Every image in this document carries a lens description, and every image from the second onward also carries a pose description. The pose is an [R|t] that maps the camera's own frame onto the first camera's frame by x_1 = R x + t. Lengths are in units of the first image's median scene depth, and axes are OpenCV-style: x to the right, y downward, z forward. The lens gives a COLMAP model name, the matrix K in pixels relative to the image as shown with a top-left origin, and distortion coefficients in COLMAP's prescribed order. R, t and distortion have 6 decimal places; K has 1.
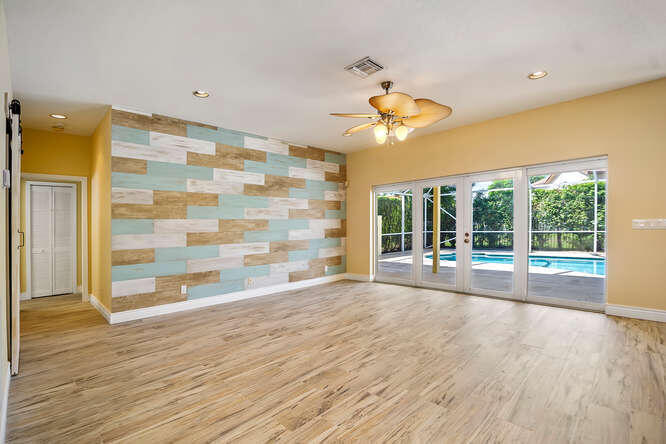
lens RADIAL K [[310.5, 0, 322.3], [0, 310.5, 233.3], [0, 0, 1]] dist [-0.014865, -0.003282]
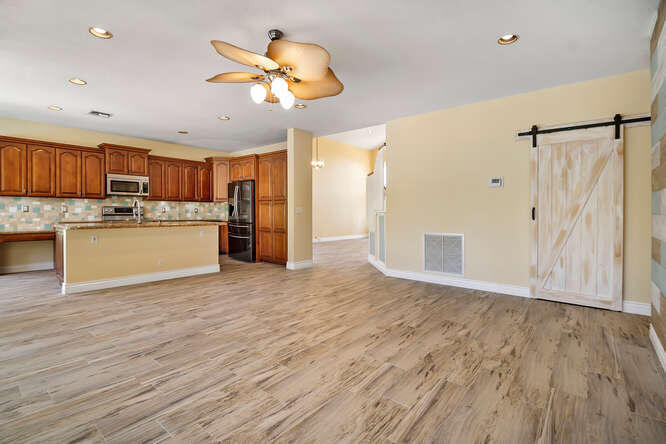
lens RADIAL K [[305.8, 0, 329.1], [0, 305.8, 218.6], [0, 0, 1]] dist [-0.023358, 0.003377]
pose [[-0.994814, 0.016696, -0.100329, 0.101806], [0.012275, 0.998933, 0.044529, -0.019186], [0.100966, 0.043067, -0.993957, 1.224451]]
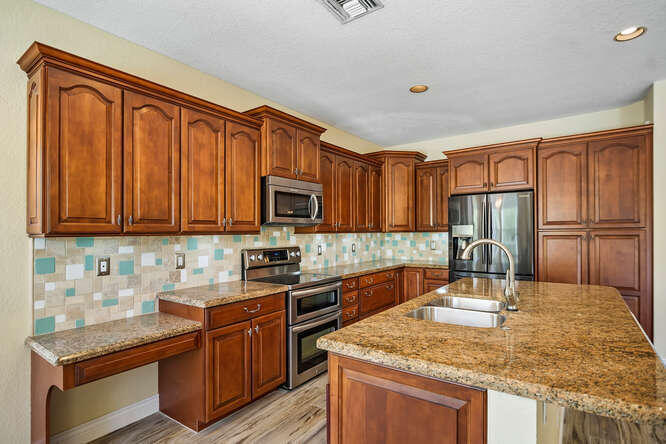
lens RADIAL K [[342.0, 0, 332.1], [0, 342.0, 236.2], [0, 0, 1]] dist [-0.009931, -0.000053]
pose [[-0.984104, 0.033972, -0.174312, 0.854371], [0.028641, 0.999044, 0.033013, -0.066403], [0.175267, 0.027496, -0.984137, 0.542862]]
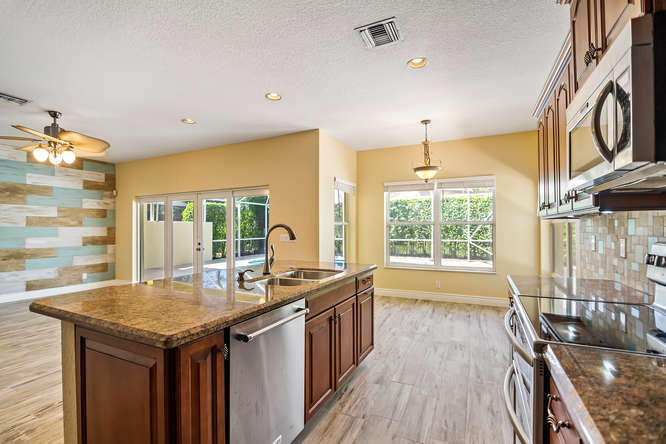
lens RADIAL K [[310.5, 0, 331.2], [0, 310.5, 234.1], [0, 0, 1]] dist [-0.014865, -0.003282]
pose [[0.939231, 0.014900, 0.342963, 0.527440], [-0.011998, 0.999872, -0.010583, -0.026722], [-0.343077, 0.005825, 0.939289, -0.270065]]
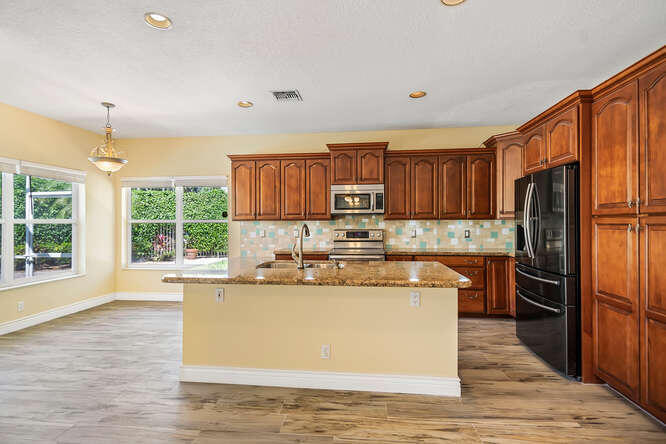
lens RADIAL K [[305.8, 0, 339.6], [0, 305.8, 227.8], [0, 0, 1]] dist [-0.023358, 0.003377]
pose [[-0.644318, 0.012824, 0.764650, 0.163025], [0.033897, 0.999356, 0.011803, -0.041847], [-0.764006, 0.033524, -0.644337, 0.490834]]
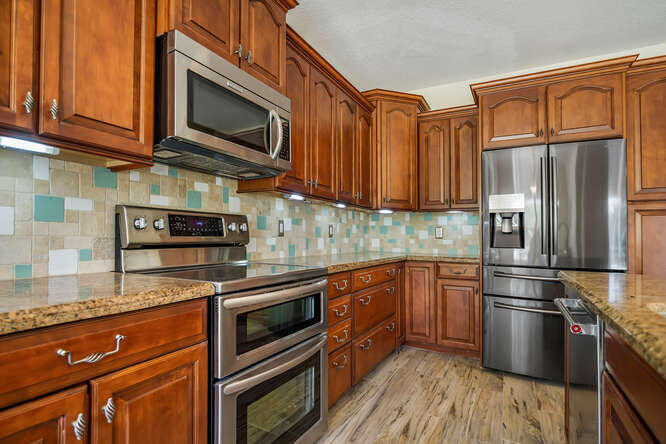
lens RADIAL K [[350.4, 0, 328.1], [0, 350.4, 240.8], [0, 0, 1]] dist [-0.013630, 0.001420]
pose [[-0.954616, 0.016164, -0.297402, 0.826739], [0.005918, 0.999359, 0.035320, -0.004012], [0.297782, 0.031957, -0.954099, 0.222410]]
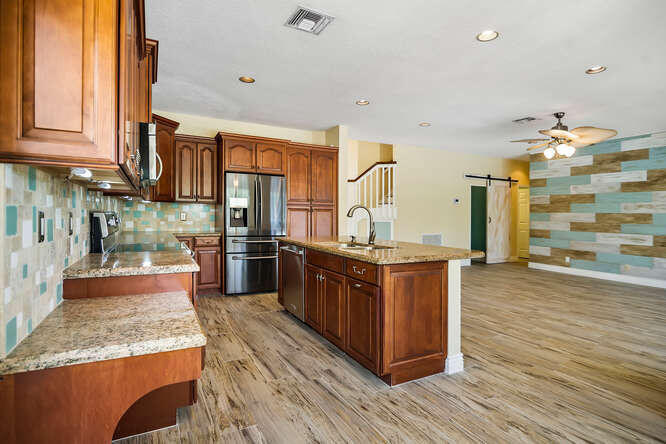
lens RADIAL K [[342.0, 0, 333.8], [0, 342.0, 212.4], [0, 0, 1]] dist [-0.009931, -0.000053]
pose [[-0.284569, 0.010697, -0.958596, 1.273472], [-0.028277, 0.999409, 0.019546, -0.041719], [0.958238, 0.032668, -0.284098, 0.330125]]
